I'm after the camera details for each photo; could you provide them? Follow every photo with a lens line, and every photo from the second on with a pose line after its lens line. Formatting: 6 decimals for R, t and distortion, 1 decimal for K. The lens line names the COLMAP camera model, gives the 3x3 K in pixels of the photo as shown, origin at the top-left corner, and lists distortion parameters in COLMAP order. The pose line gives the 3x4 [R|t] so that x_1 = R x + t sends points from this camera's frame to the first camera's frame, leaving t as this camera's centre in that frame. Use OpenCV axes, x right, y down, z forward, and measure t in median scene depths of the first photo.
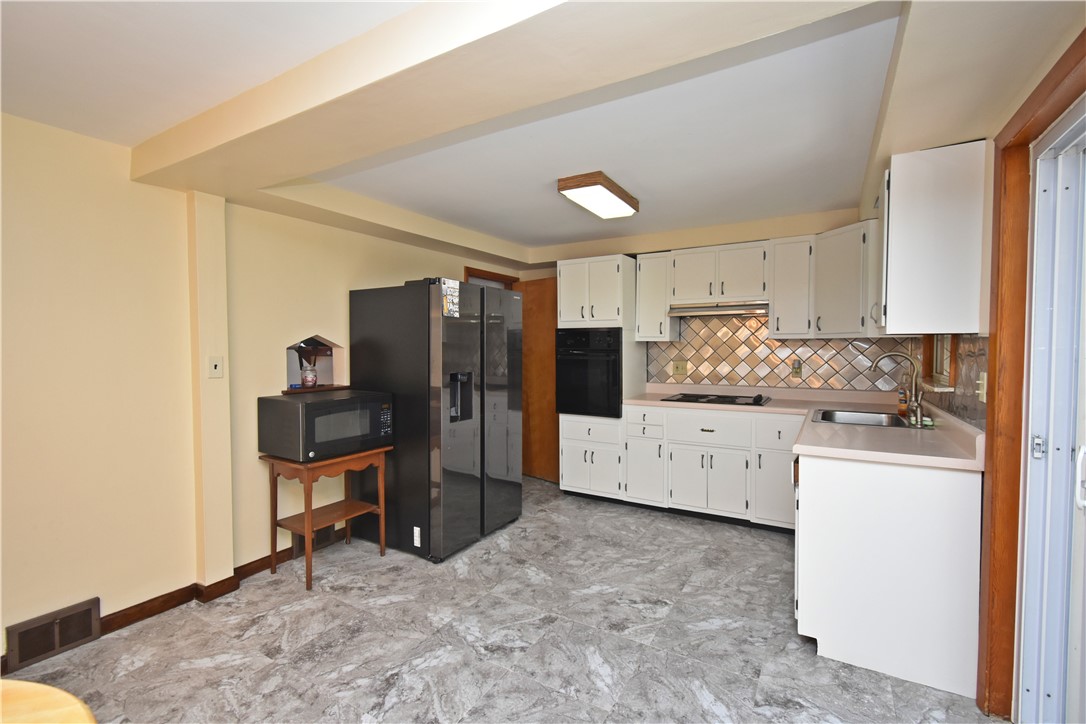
lens RADIAL K [[479.5, 0, 546.7], [0, 479.5, 361.6], [0, 0, 1]] dist [0.002775, -0.000218]
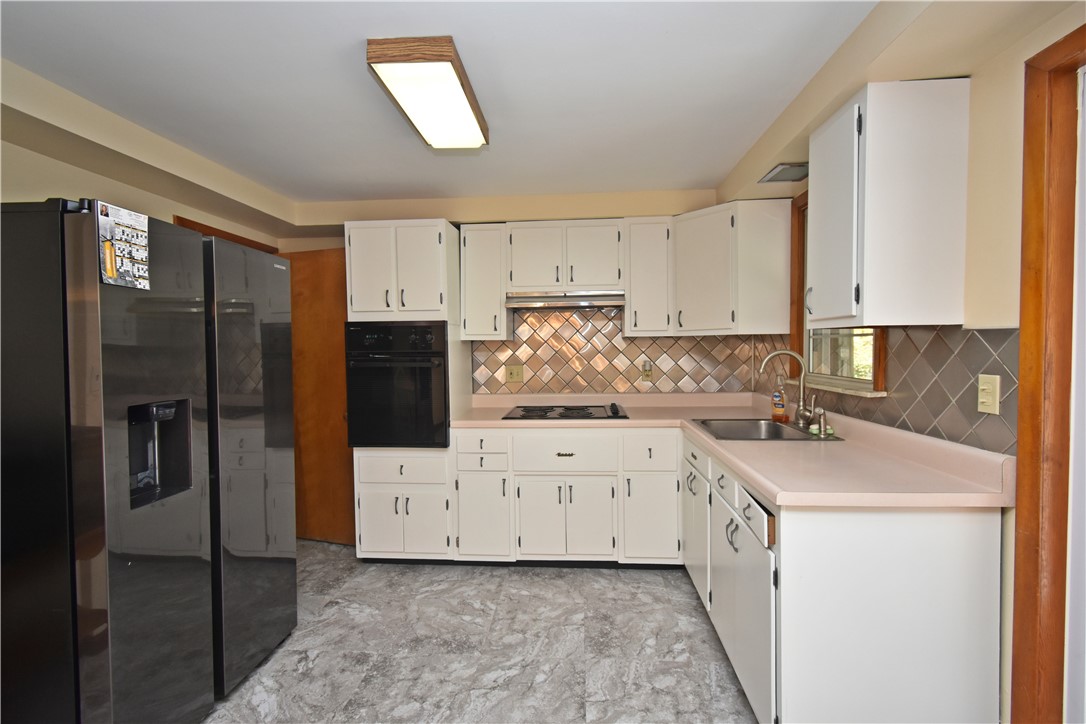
lens RADIAL K [[479.5, 0, 546.7], [0, 479.5, 361.6], [0, 0, 1]] dist [0.002775, -0.000218]
pose [[0.895175, -0.022502, 0.445146, -0.033258], [0.024287, 0.999704, 0.001696, -0.008677], [-0.445052, 0.009293, 0.895457, 0.316289]]
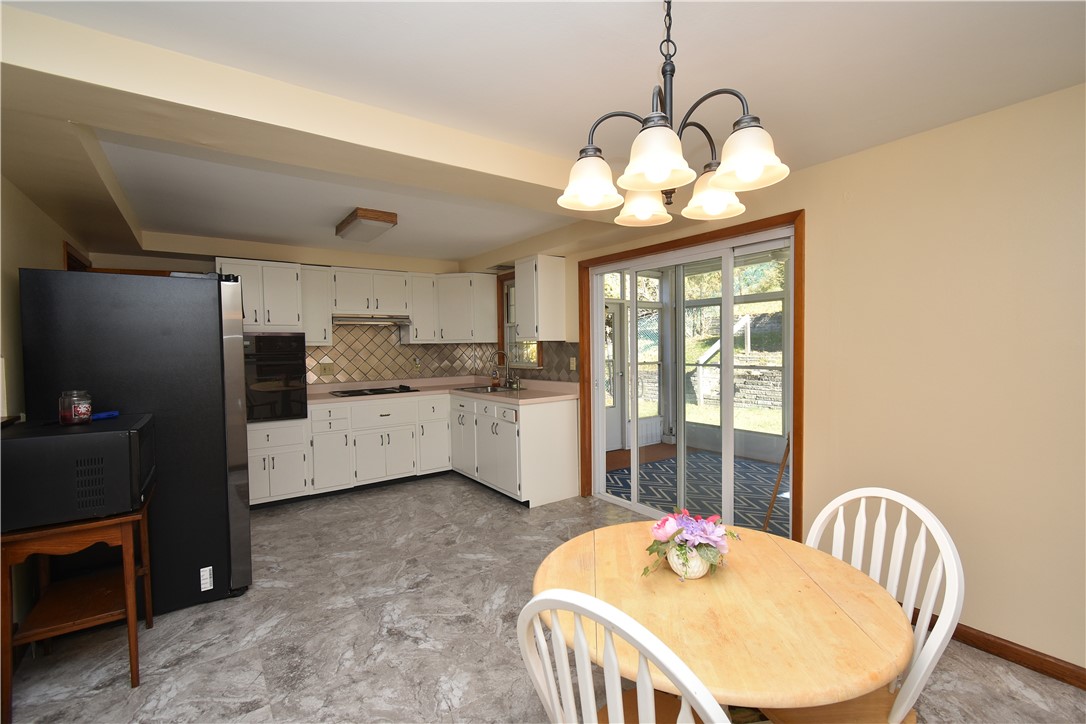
lens RADIAL K [[479.5, 0, 546.7], [0, 479.5, 361.6], [0, 0, 1]] dist [0.002775, -0.000218]
pose [[0.402710, -0.034917, 0.914661, -0.653101], [0.045231, 0.998810, 0.018215, -0.002826], [-0.914209, 0.034036, 0.403810, 0.084728]]
